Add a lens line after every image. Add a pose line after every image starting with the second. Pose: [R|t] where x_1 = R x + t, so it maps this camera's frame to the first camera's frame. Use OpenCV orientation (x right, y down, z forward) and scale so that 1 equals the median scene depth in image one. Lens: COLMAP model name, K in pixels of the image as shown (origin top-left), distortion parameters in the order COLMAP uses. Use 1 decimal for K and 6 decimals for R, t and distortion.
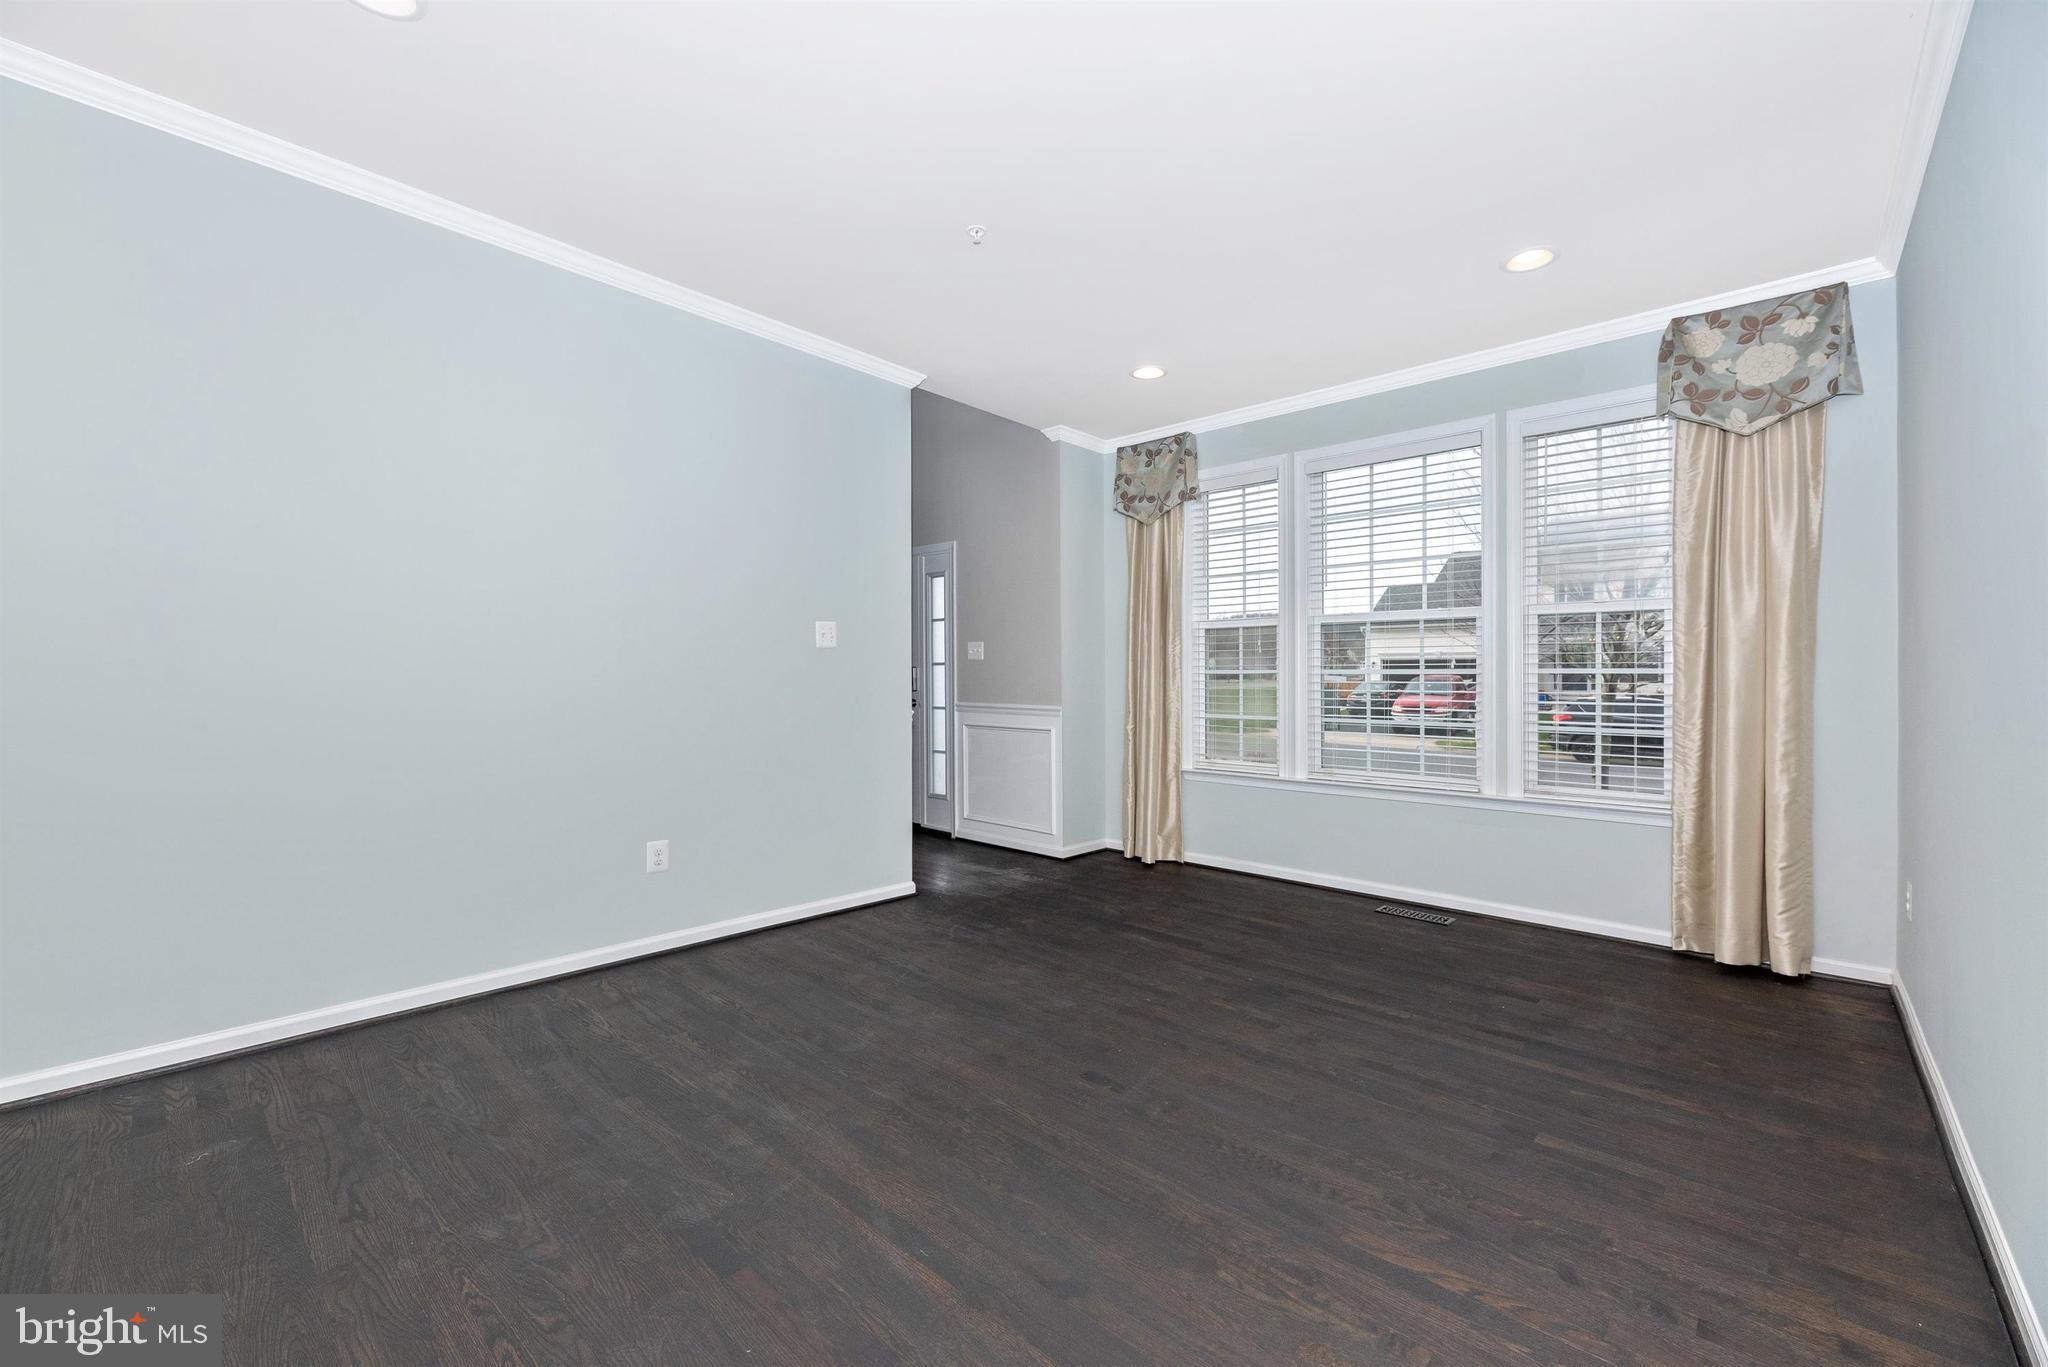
lens RADIAL K [[819.6, 0, 1024.0], [0, 819.6, 683.5], [0, 0, 1]] dist [-0.000397, -0.000077]
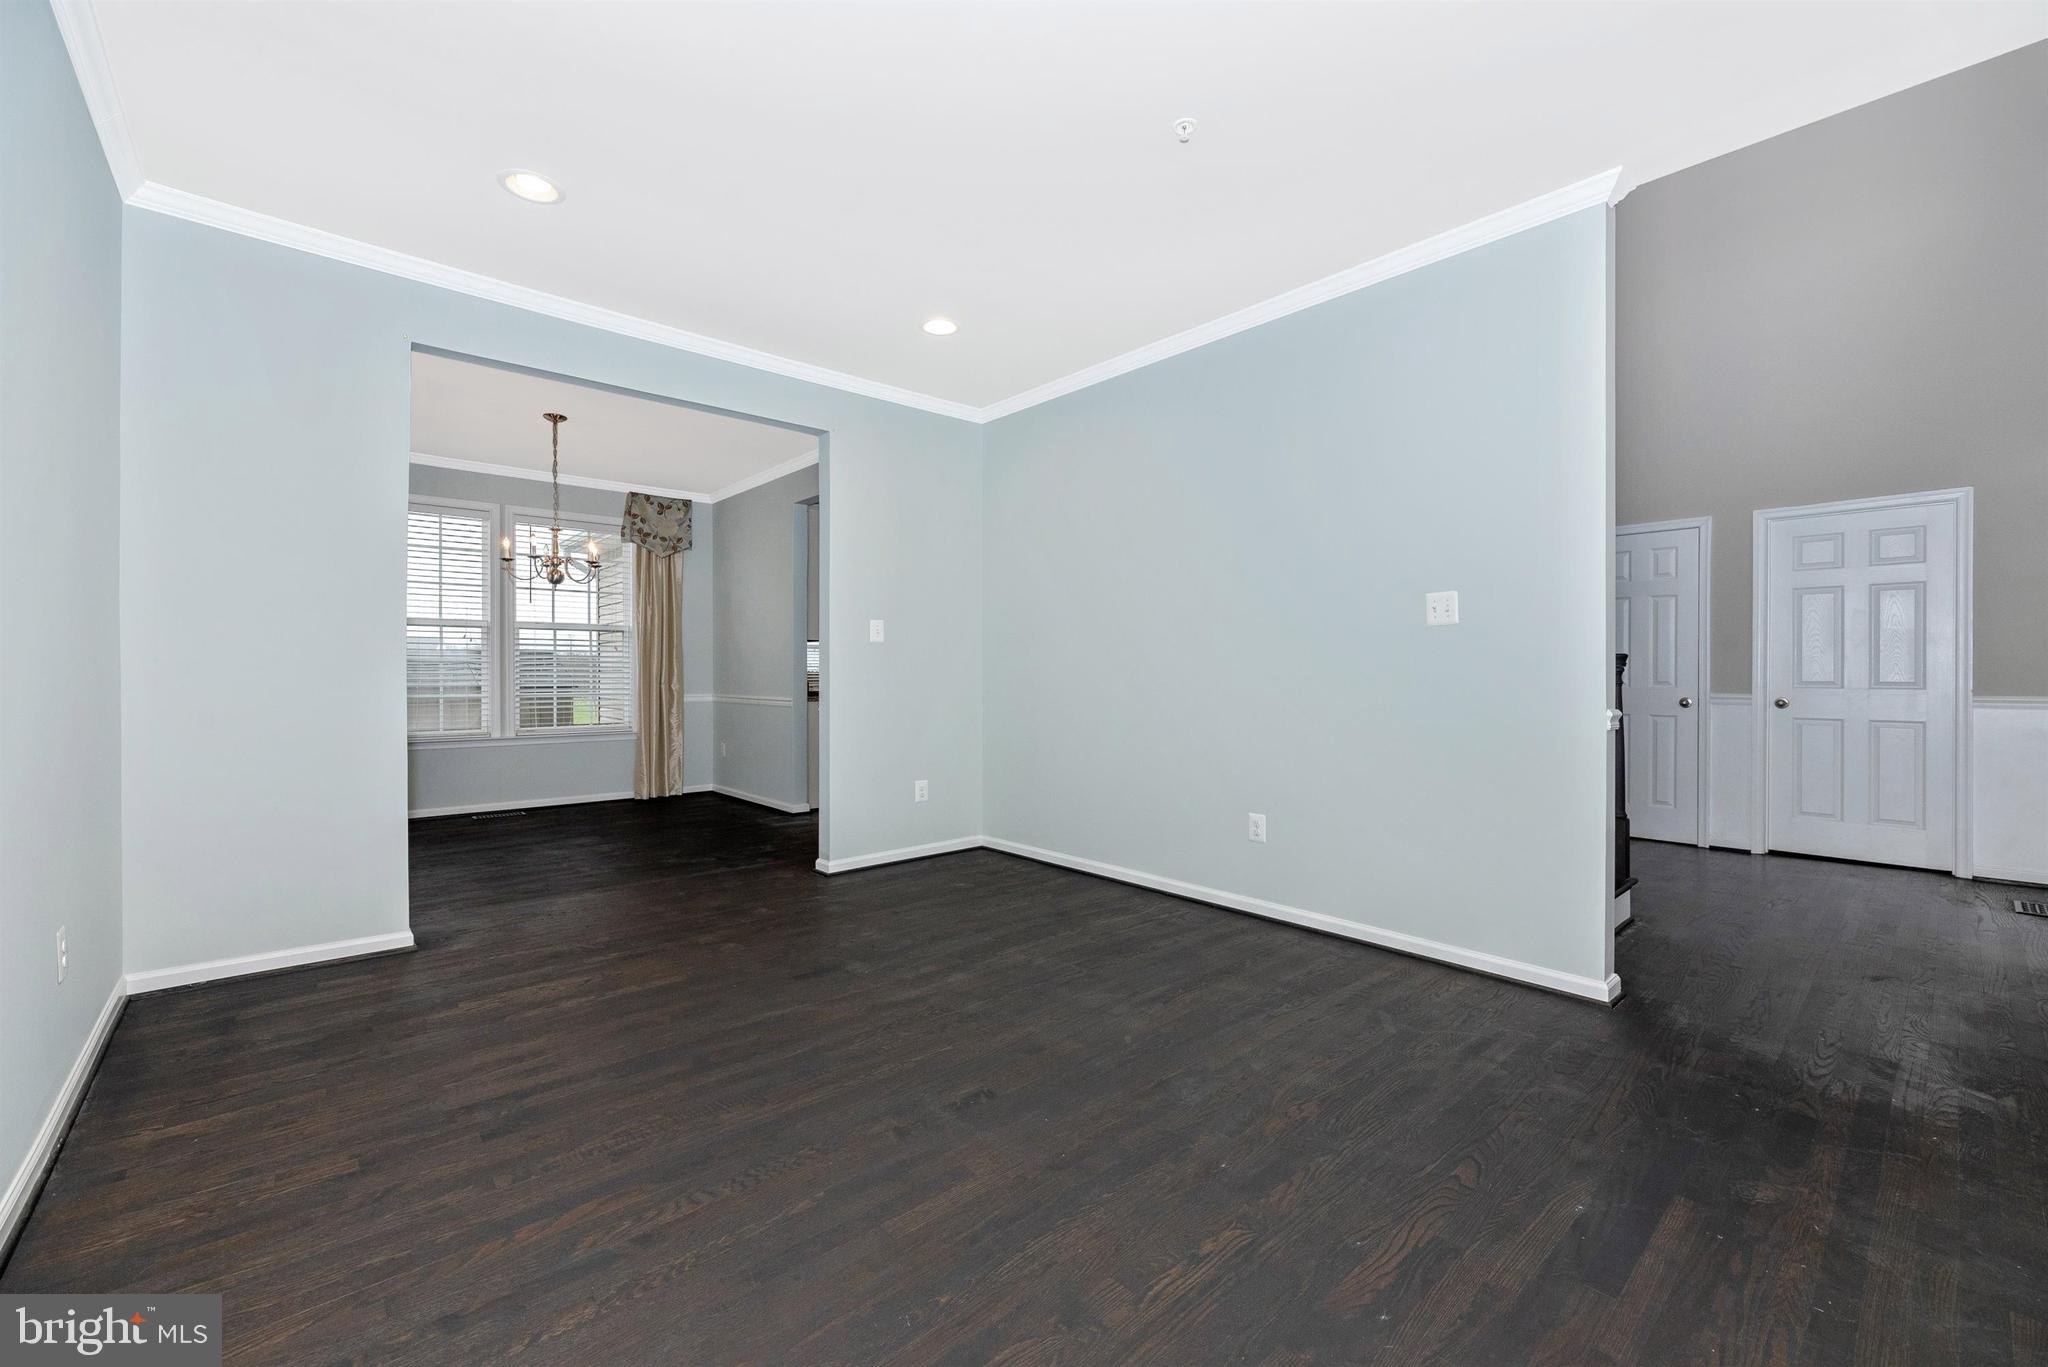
lens RADIAL K [[824.9, 0, 1013.7], [0, 824.9, 672.9], [0, 0, 1]] dist [-0.000143, -0.000080]
pose [[-0.104120, -0.010474, -0.994510, 0.806103], [-0.001022, 0.999945, -0.010425, 0.018255], [0.994564, -0.000069, -0.104125, 0.918588]]
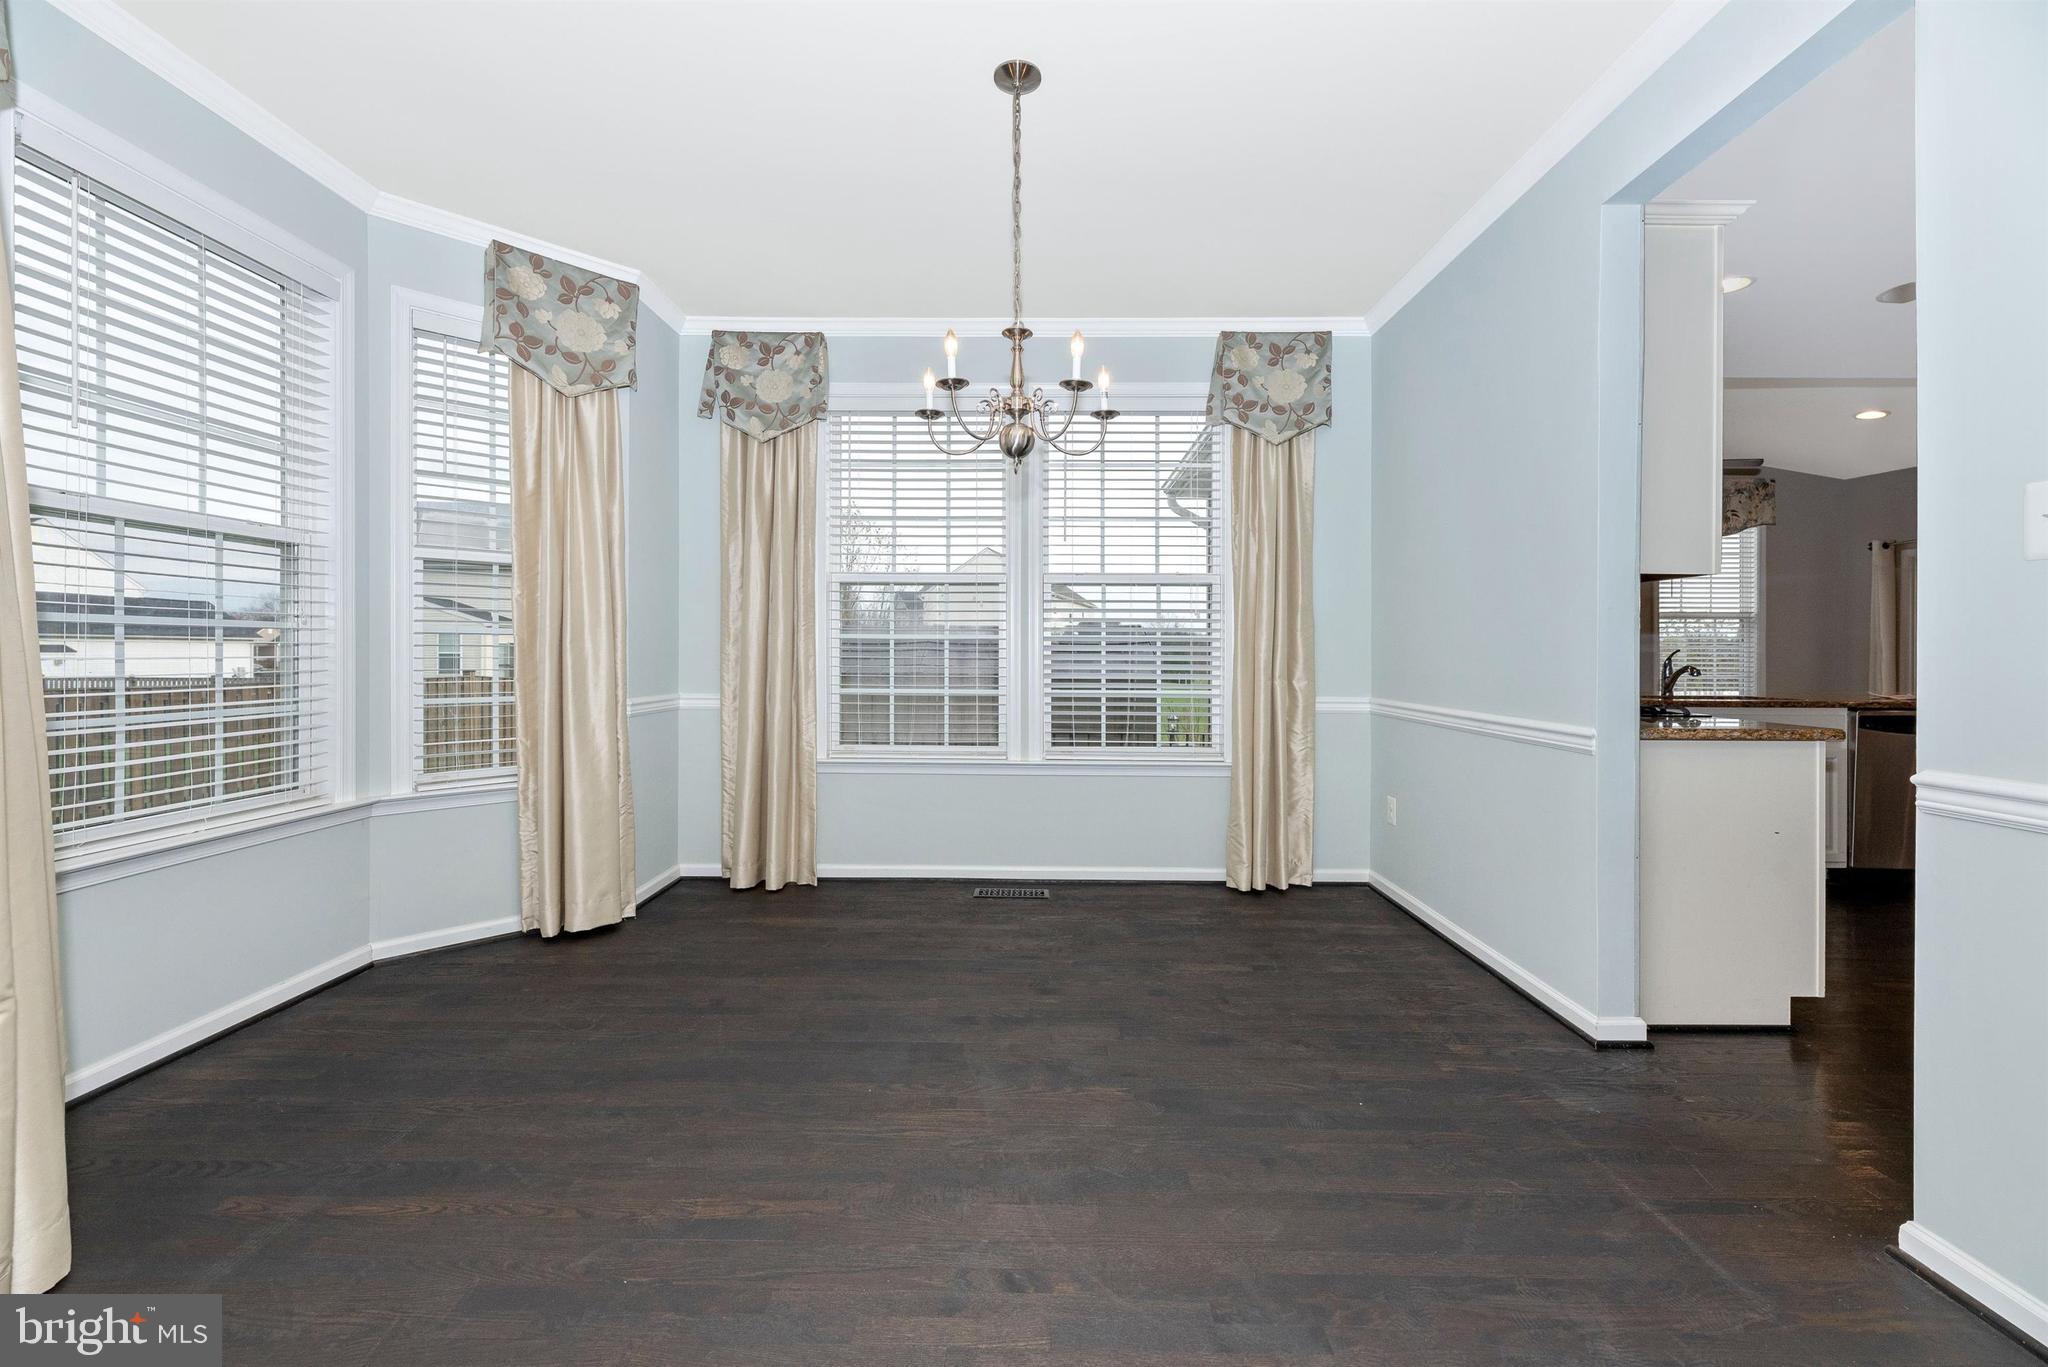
lens RADIAL K [[837.5, 0, 1026.8], [0, 837.5, 658.0], [0, 0, 1]] dist [0.003001, 0.000172]
pose [[-0.741638, -0.010412, -0.670720, -0.368535], [-0.011734, 0.999928, -0.002548, 0.001982], [0.670698, 0.005981, -0.741706, 0.332495]]
